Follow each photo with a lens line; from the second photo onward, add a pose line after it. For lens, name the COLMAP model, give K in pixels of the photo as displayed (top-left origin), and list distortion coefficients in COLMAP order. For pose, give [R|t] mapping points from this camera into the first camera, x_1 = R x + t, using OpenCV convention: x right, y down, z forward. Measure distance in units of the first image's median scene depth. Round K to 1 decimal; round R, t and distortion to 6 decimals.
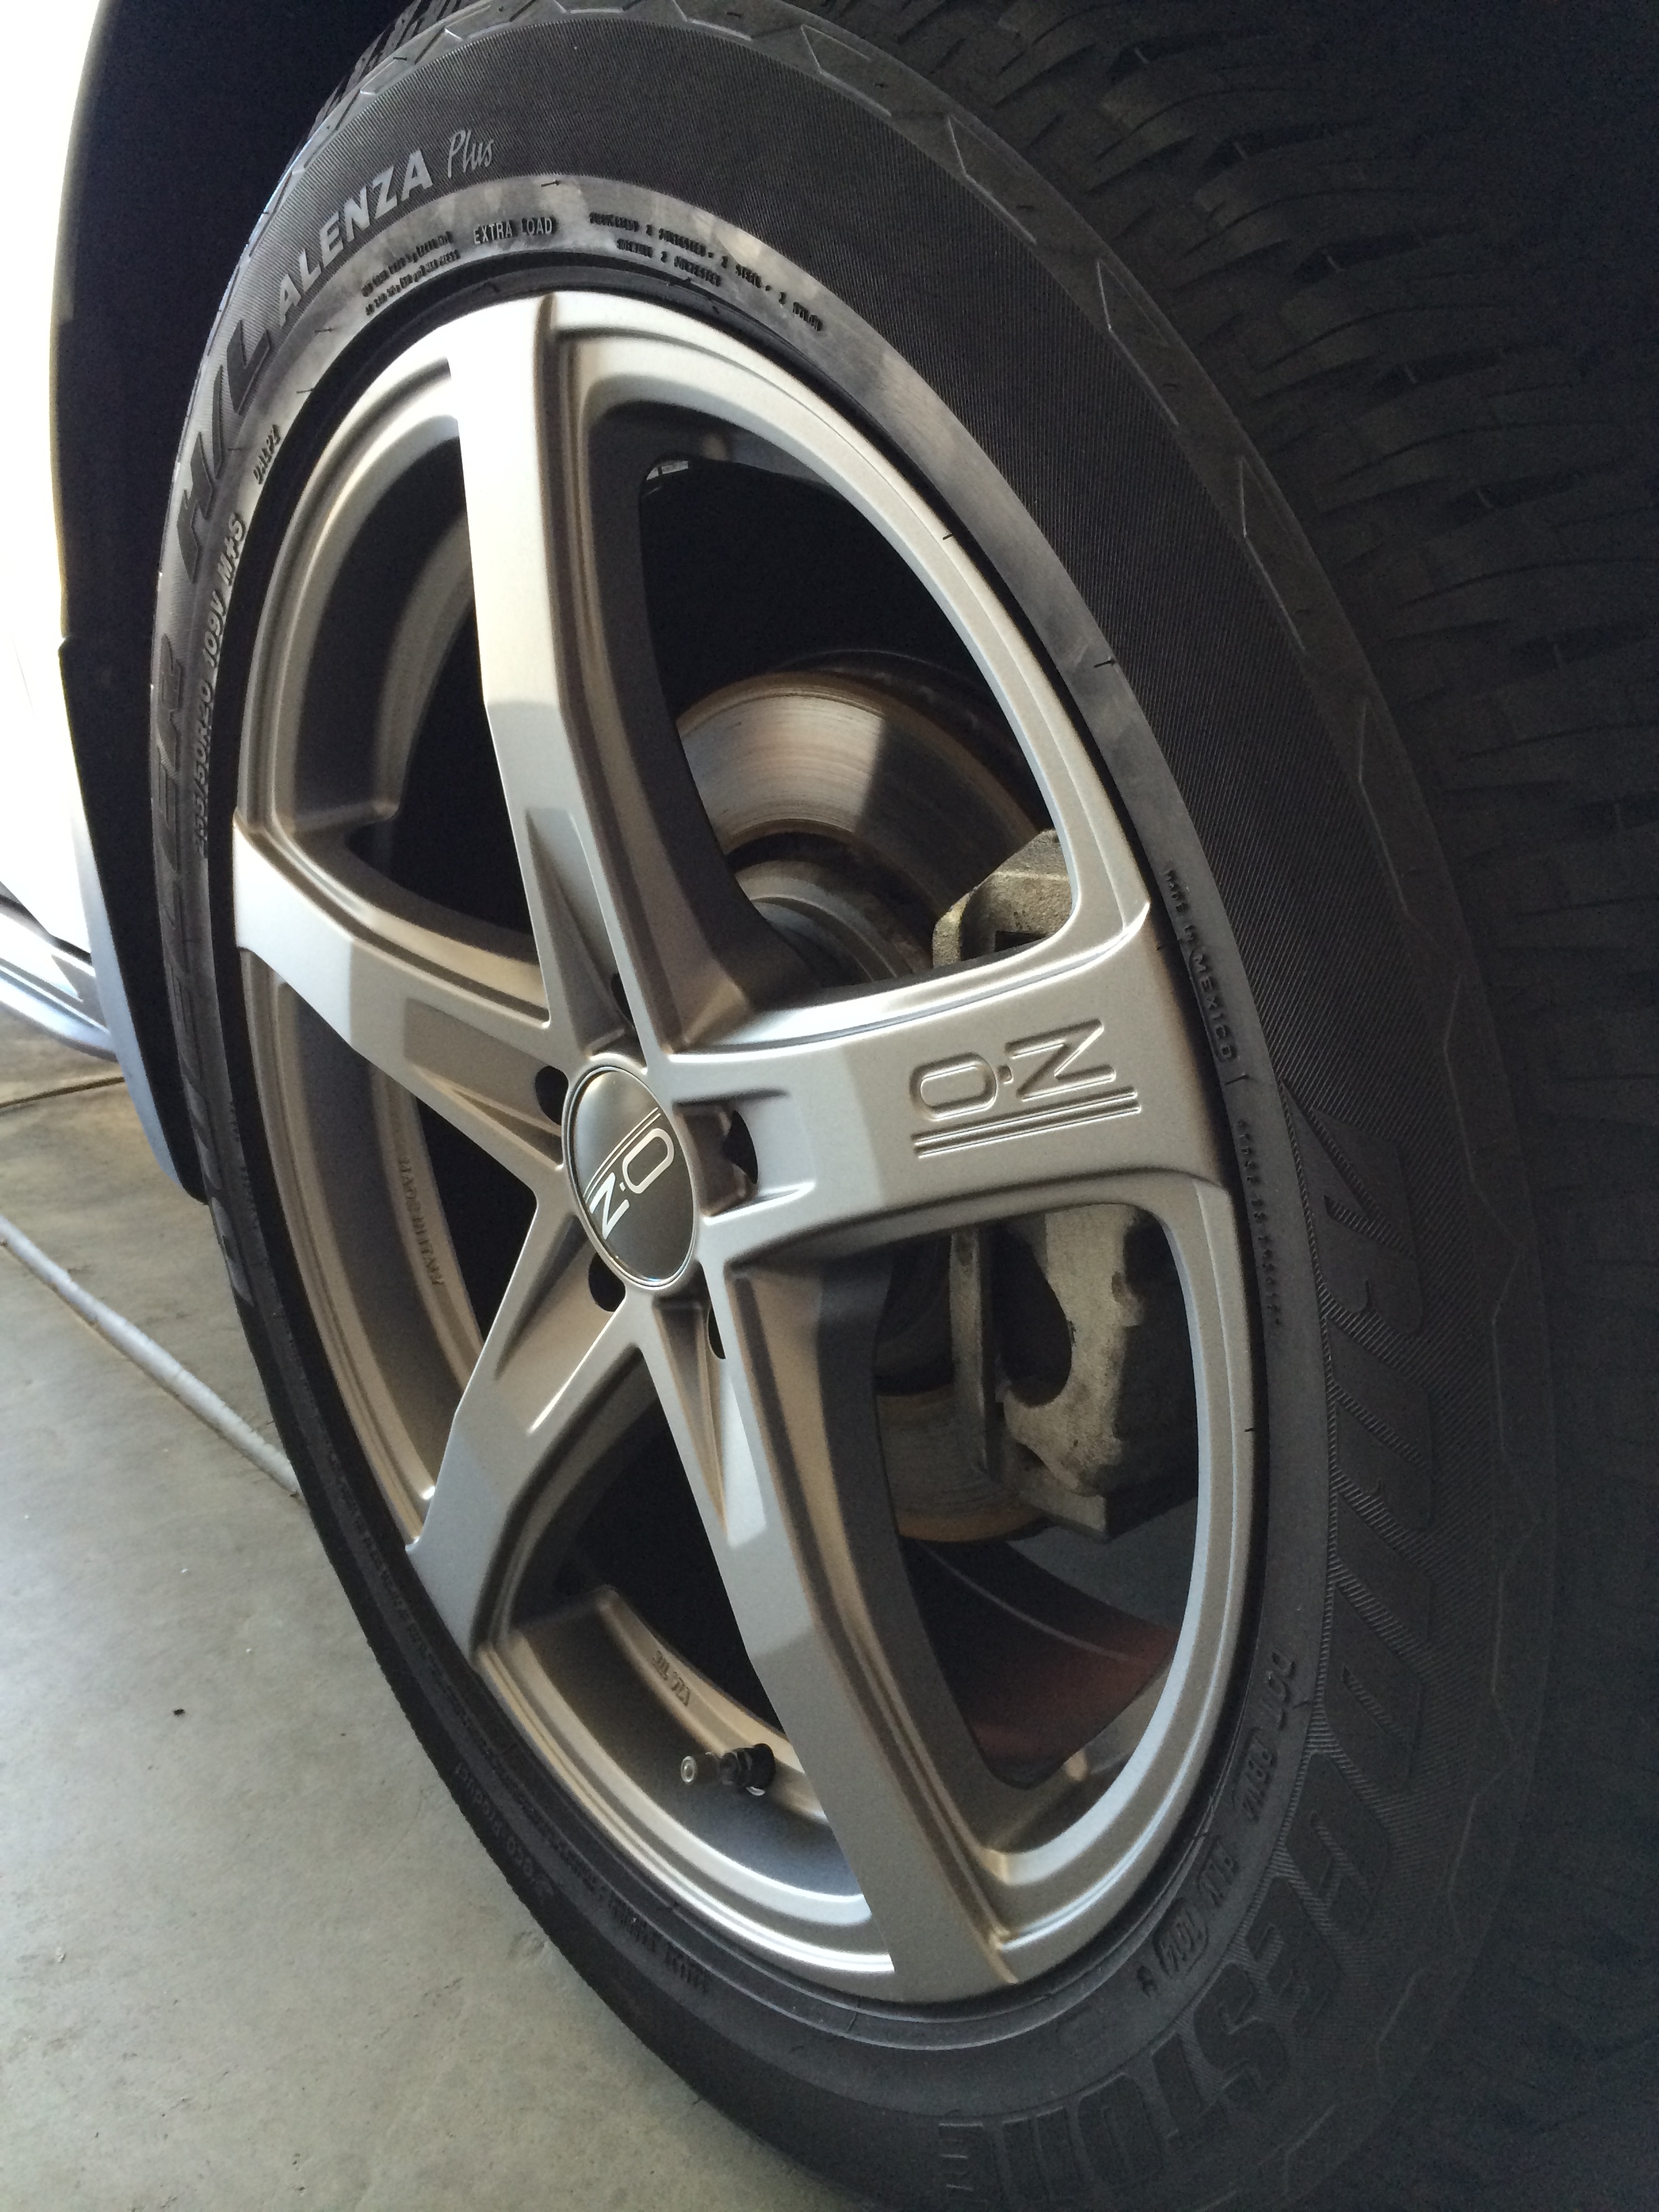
lens RADIAL K [[1922.8, 0, 818.4], [0, 1922.8, 1101.7], [0, 0, 1]] dist [0.043591, -0.050260]
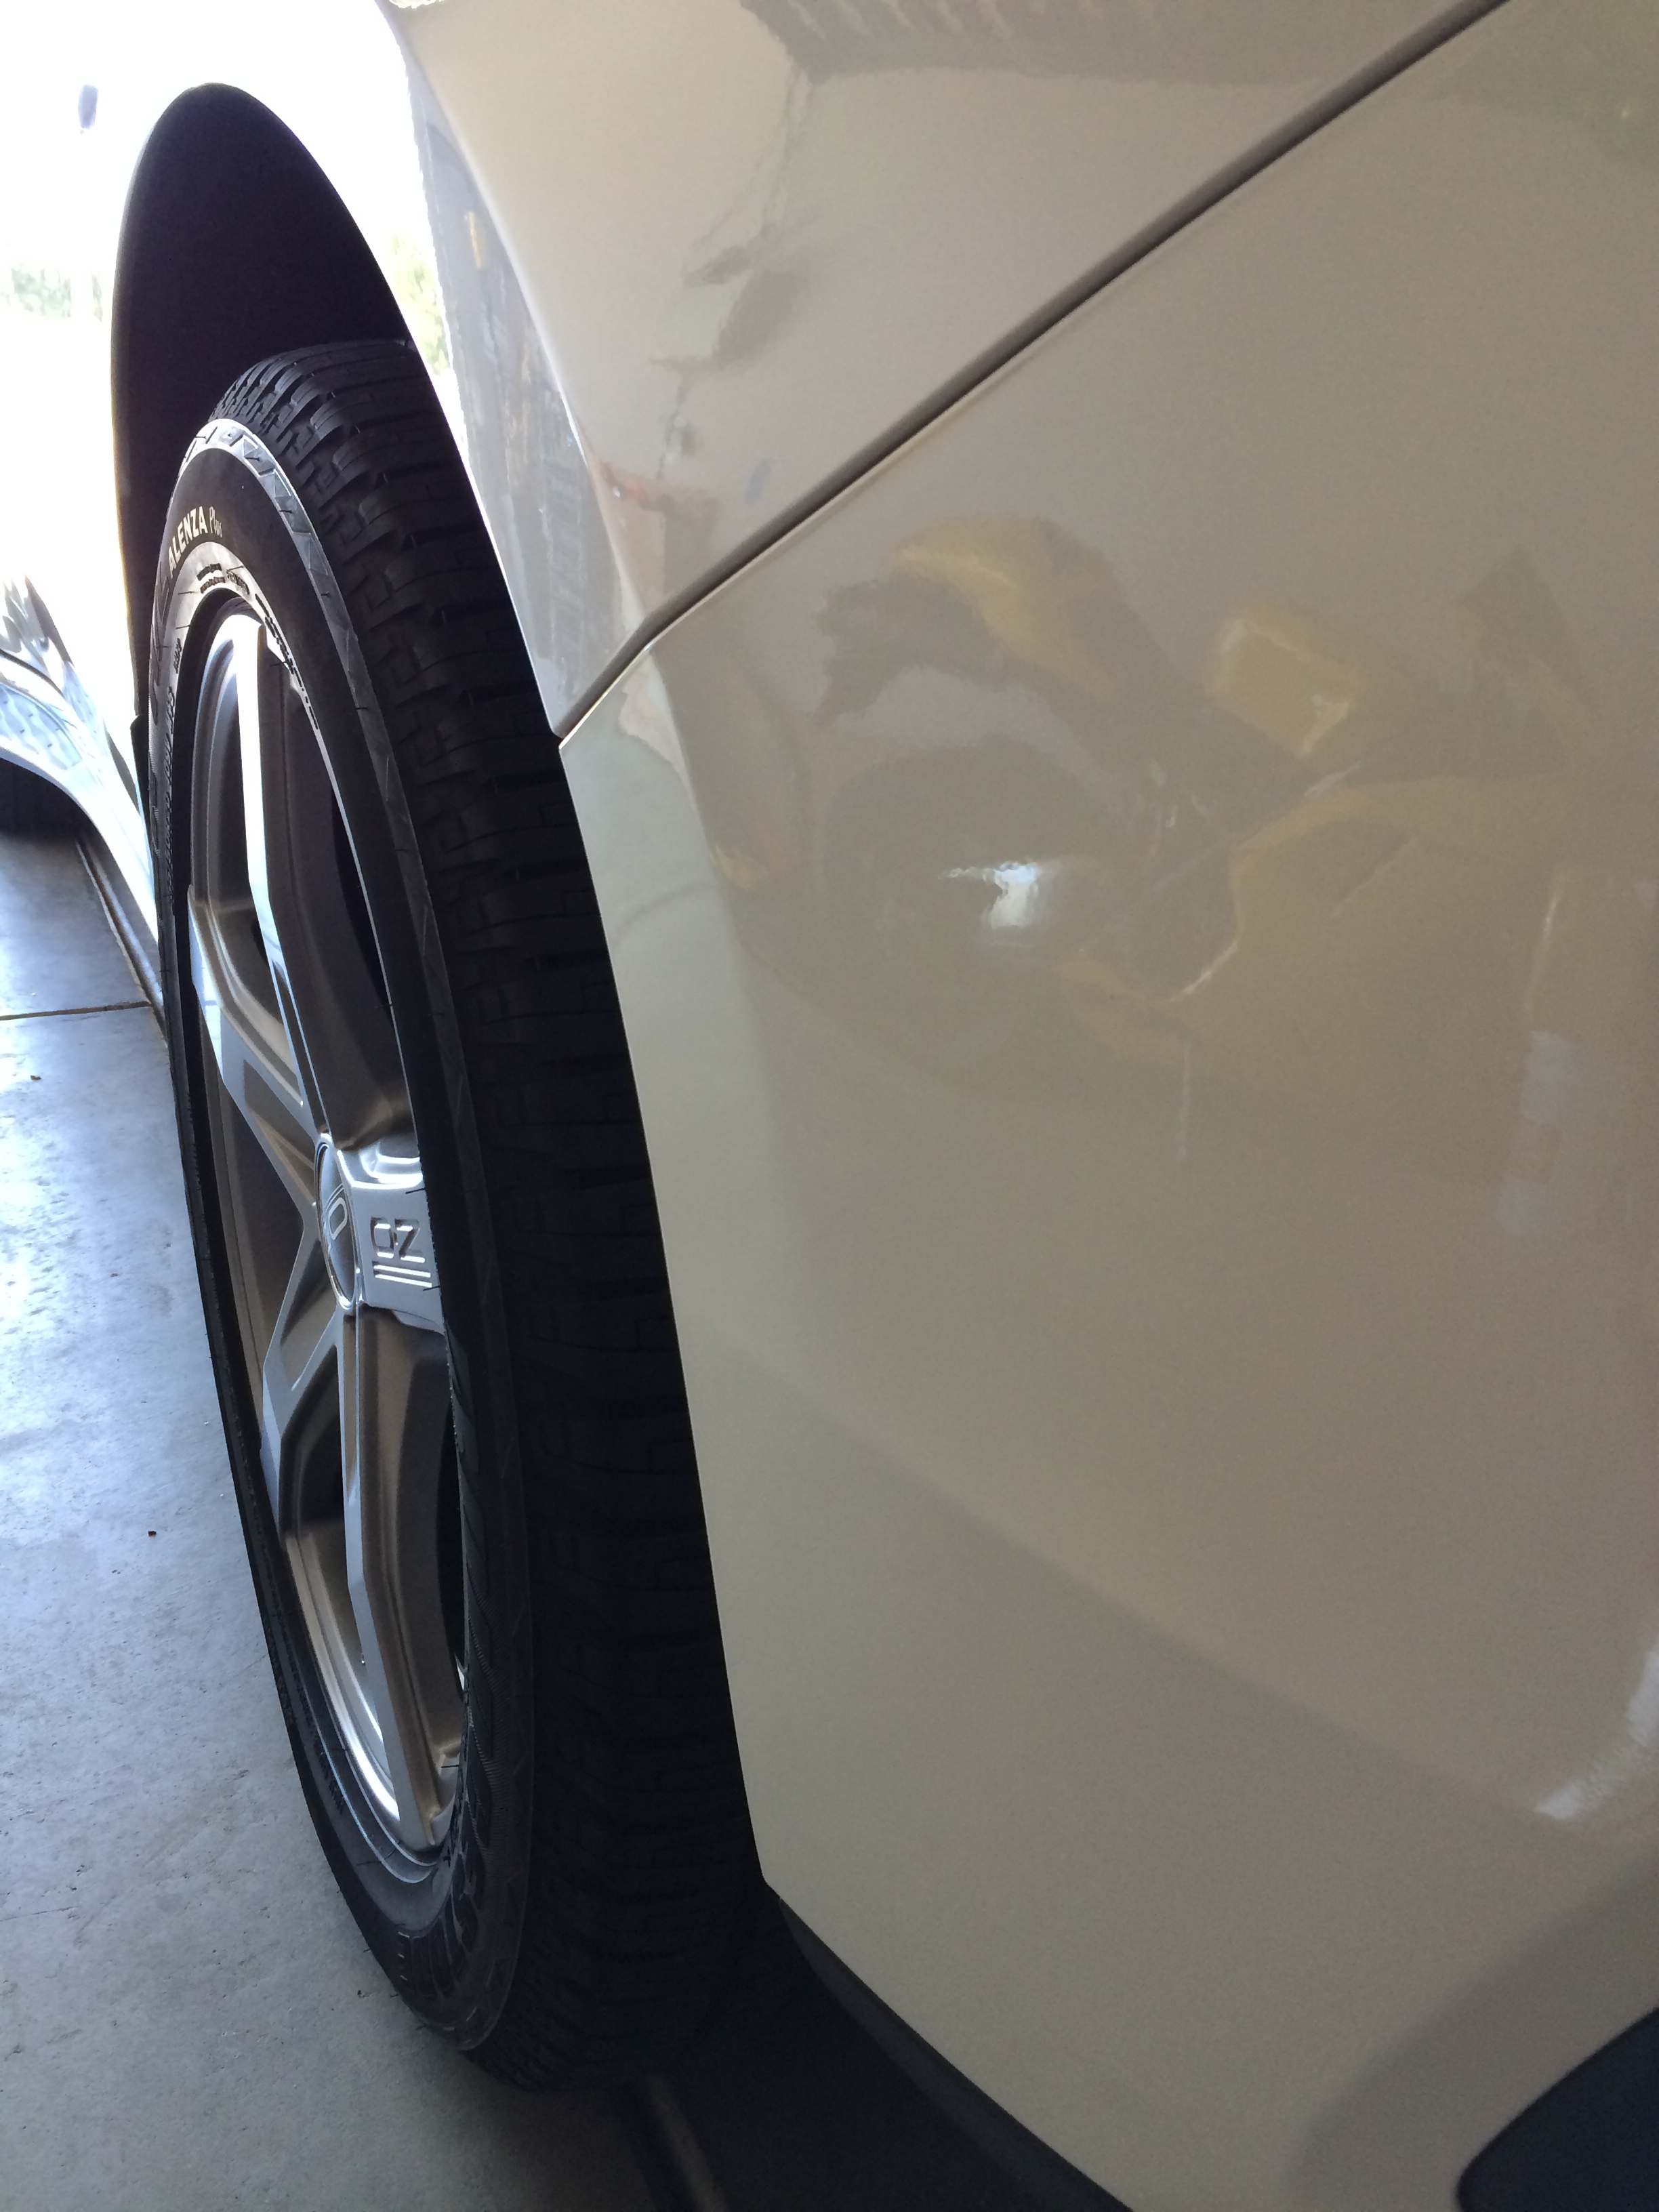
lens RADIAL K [[1922.8, 0, 841.8], [0, 1922.8, 1108.1], [0, 0, 1]] dist [0.043591, -0.050260]
pose [[0.970296, 0.149824, -0.189942, 0.494357], [-0.138805, 0.987834, 0.070121, -0.188113], [0.198137, -0.041673, 0.979288, -0.263413]]
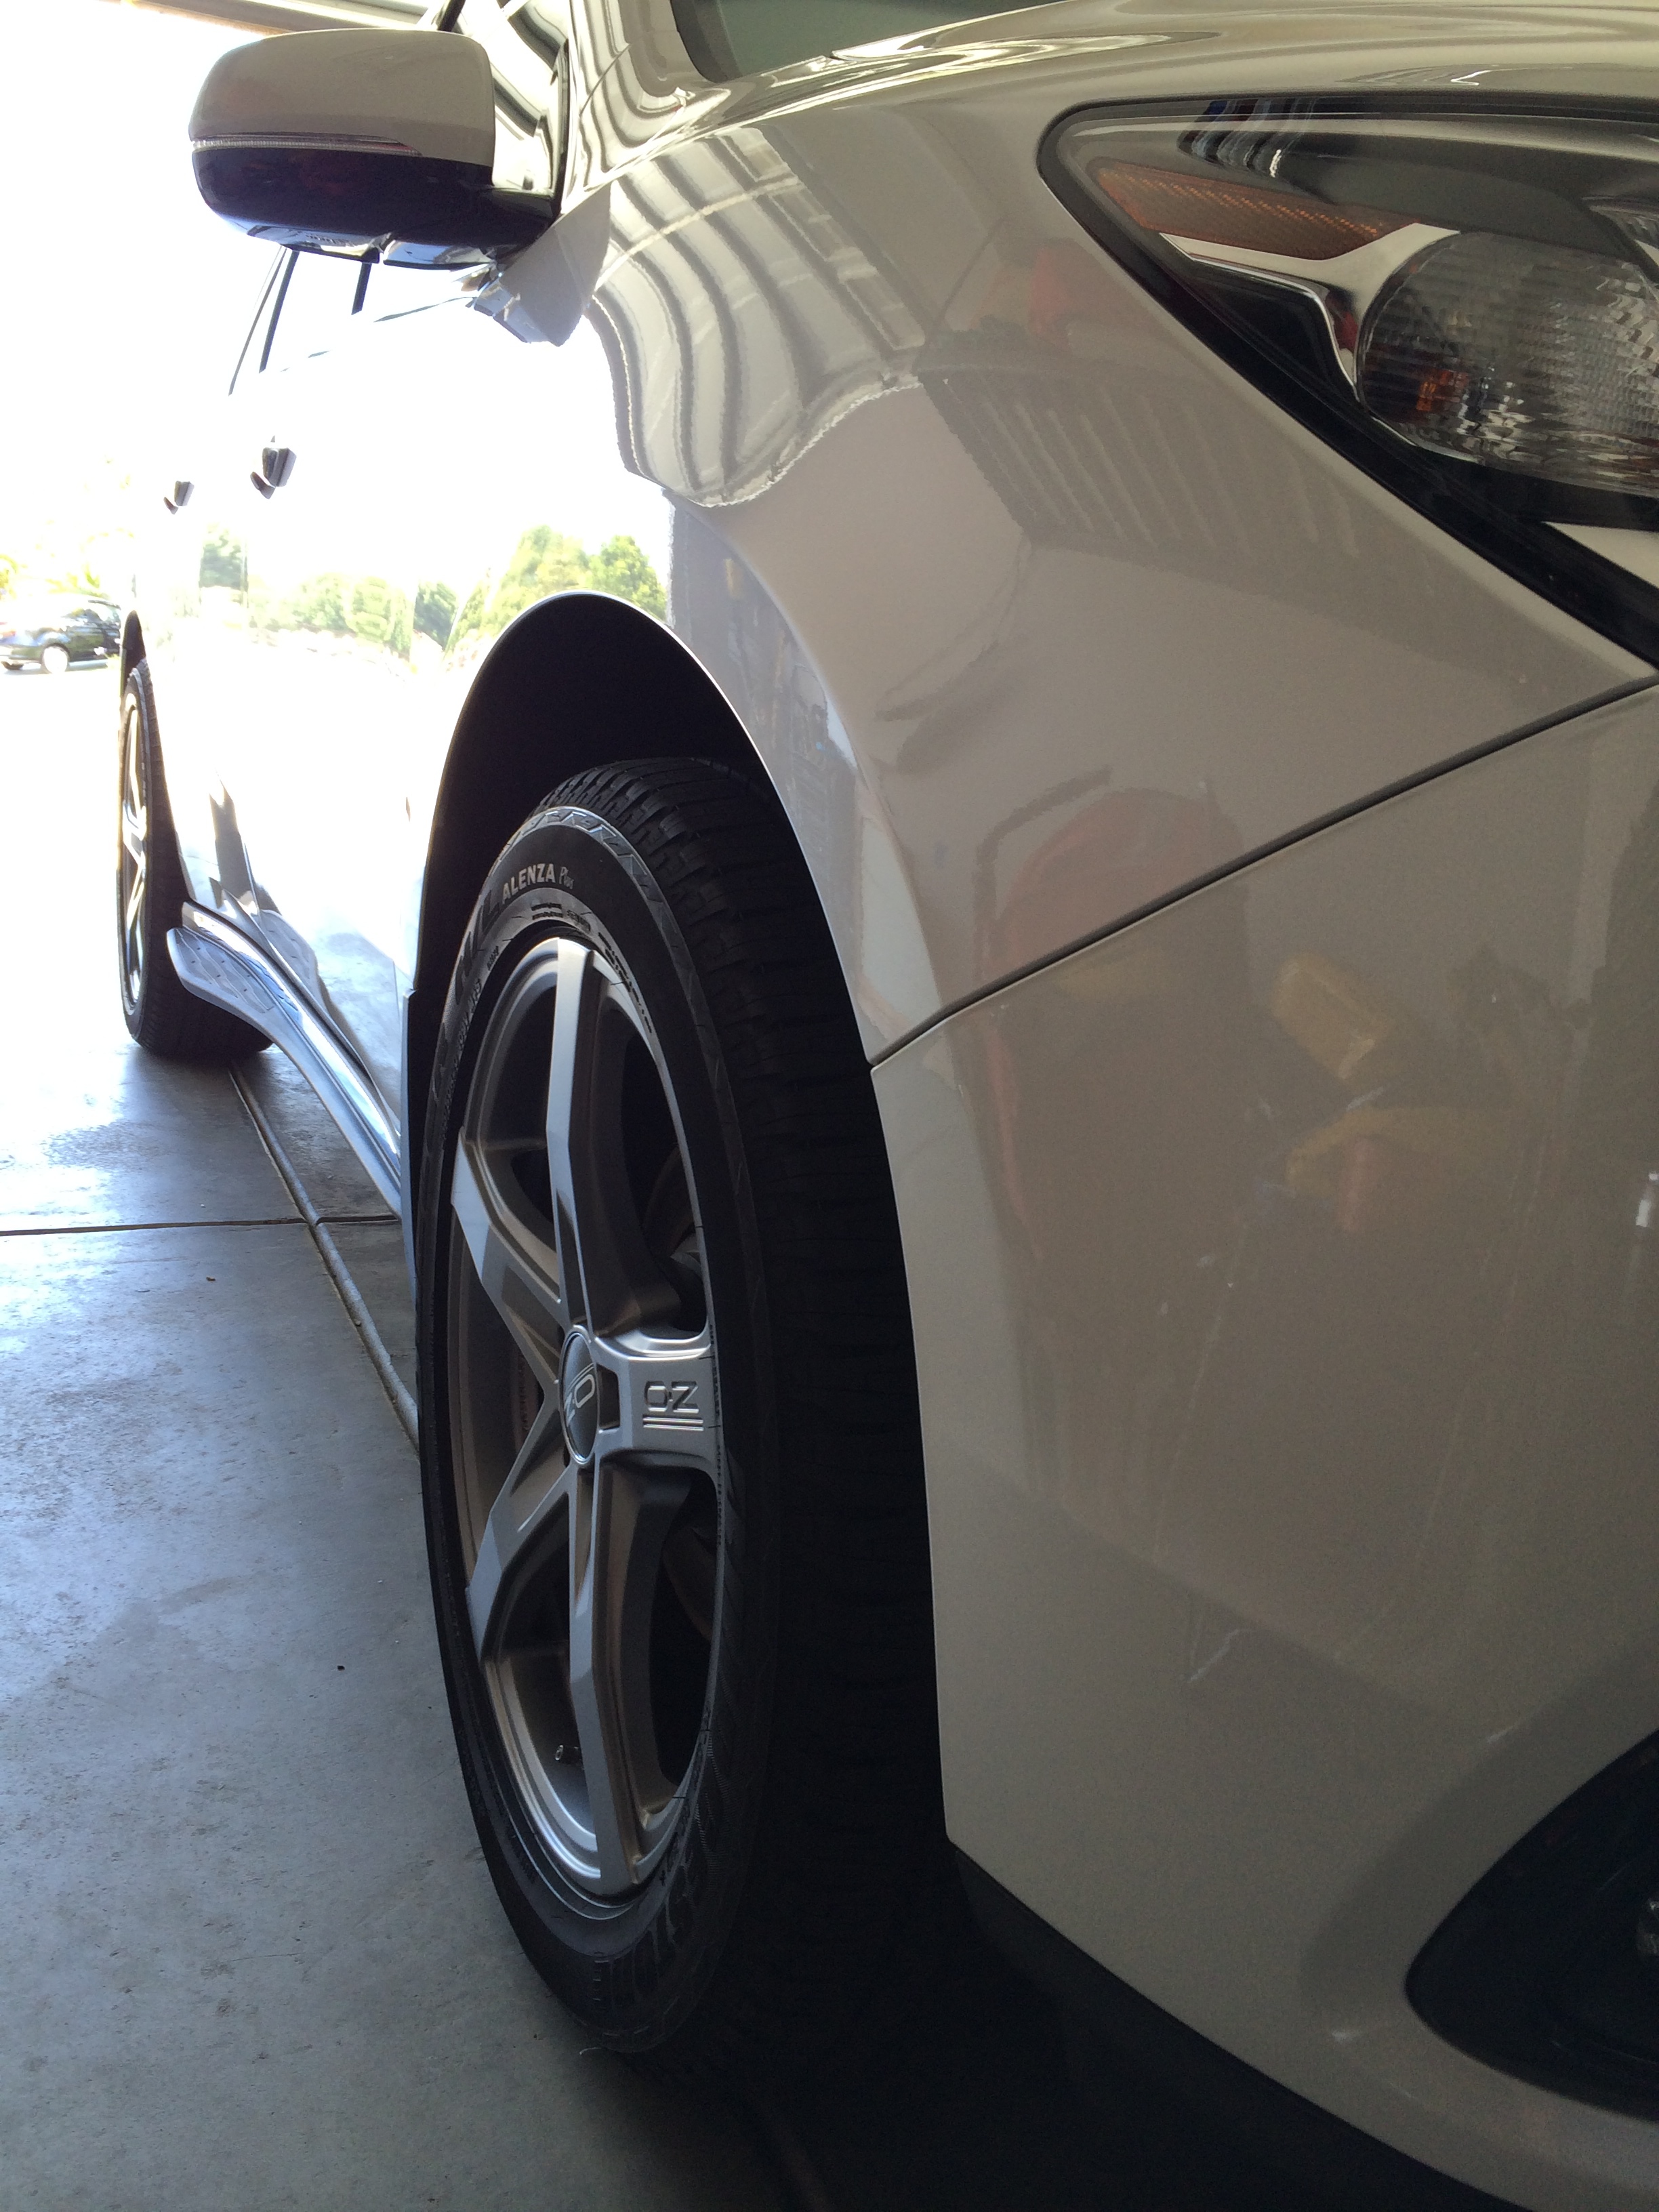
lens RADIAL K [[1922.8, 0, 851.0], [0, 1922.8, 1098.0], [0, 0, 1]] dist [0.043591, -0.050260]
pose [[0.956520, 0.184811, -0.225640, 0.485855], [-0.204643, 0.976492, -0.067709, -0.159754], [0.207823, 0.110941, 0.971855, -0.694803]]
